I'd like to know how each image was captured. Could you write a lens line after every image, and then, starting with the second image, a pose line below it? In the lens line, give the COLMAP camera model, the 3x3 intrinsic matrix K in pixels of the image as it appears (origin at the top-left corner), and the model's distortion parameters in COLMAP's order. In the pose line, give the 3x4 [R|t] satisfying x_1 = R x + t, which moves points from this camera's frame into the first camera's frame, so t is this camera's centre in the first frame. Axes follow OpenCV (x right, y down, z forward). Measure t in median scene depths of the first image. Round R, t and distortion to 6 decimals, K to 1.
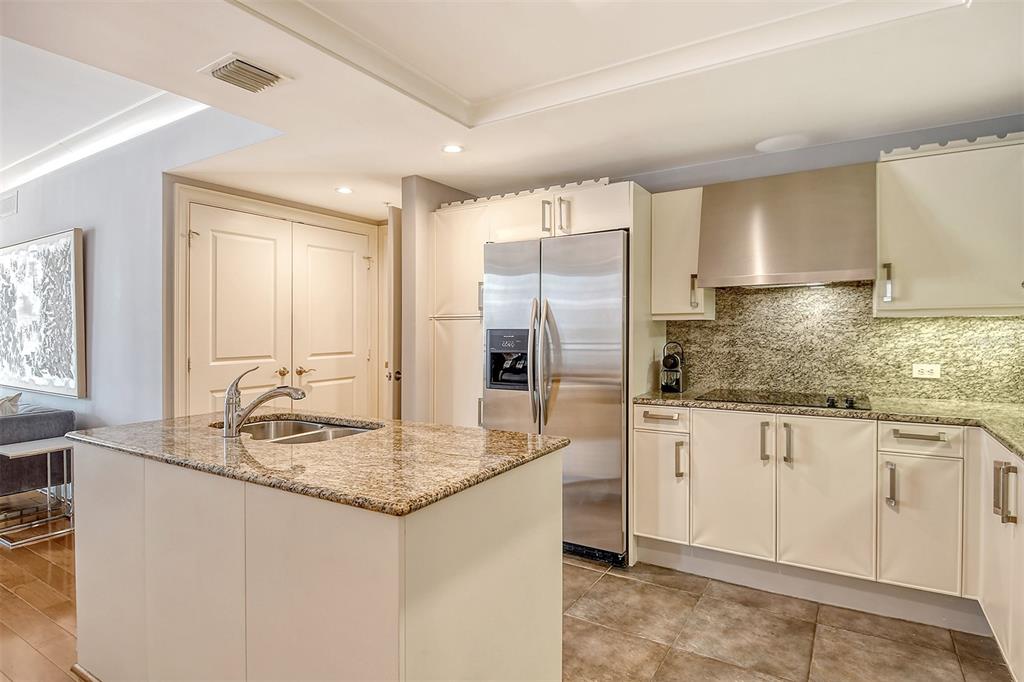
lens RADIAL K [[547.5, 0, 511.7], [0, 547.5, 335.5], [0, 0, 1]] dist [0.011069, -0.011320]
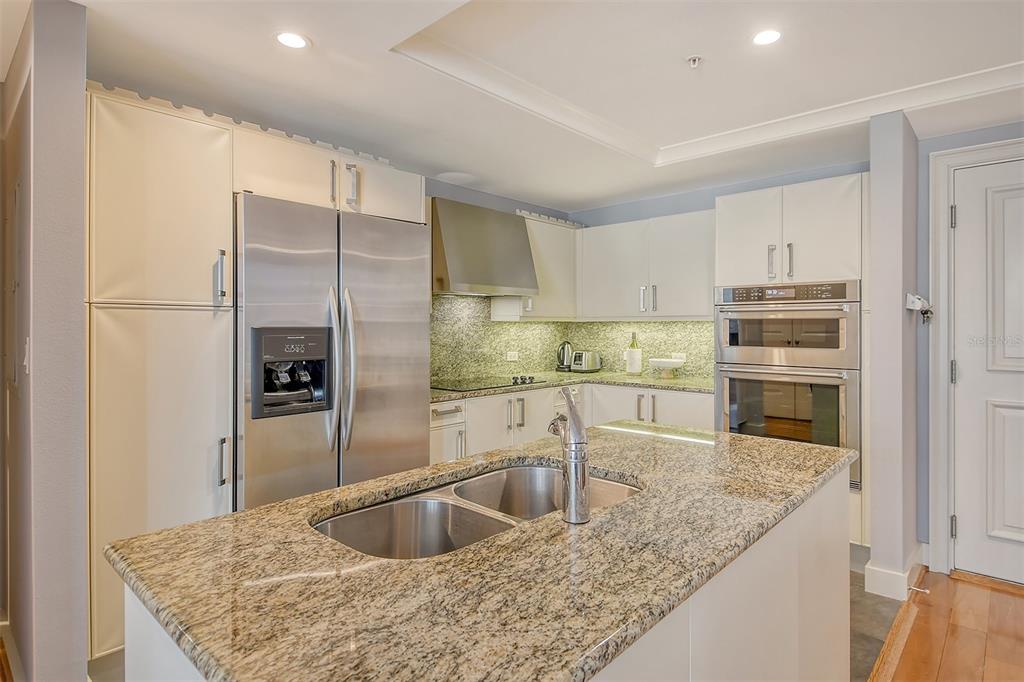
lens RADIAL K [[547.5, 0, 521.7], [0, 547.5, 332.4], [0, 0, 1]] dist [0.011069, -0.011320]
pose [[0.171478, -0.001388, 0.985187, -0.680750], [0.011201, 0.999937, -0.000541, -0.001085], [-0.985124, 0.011128, 0.171483, 0.629362]]
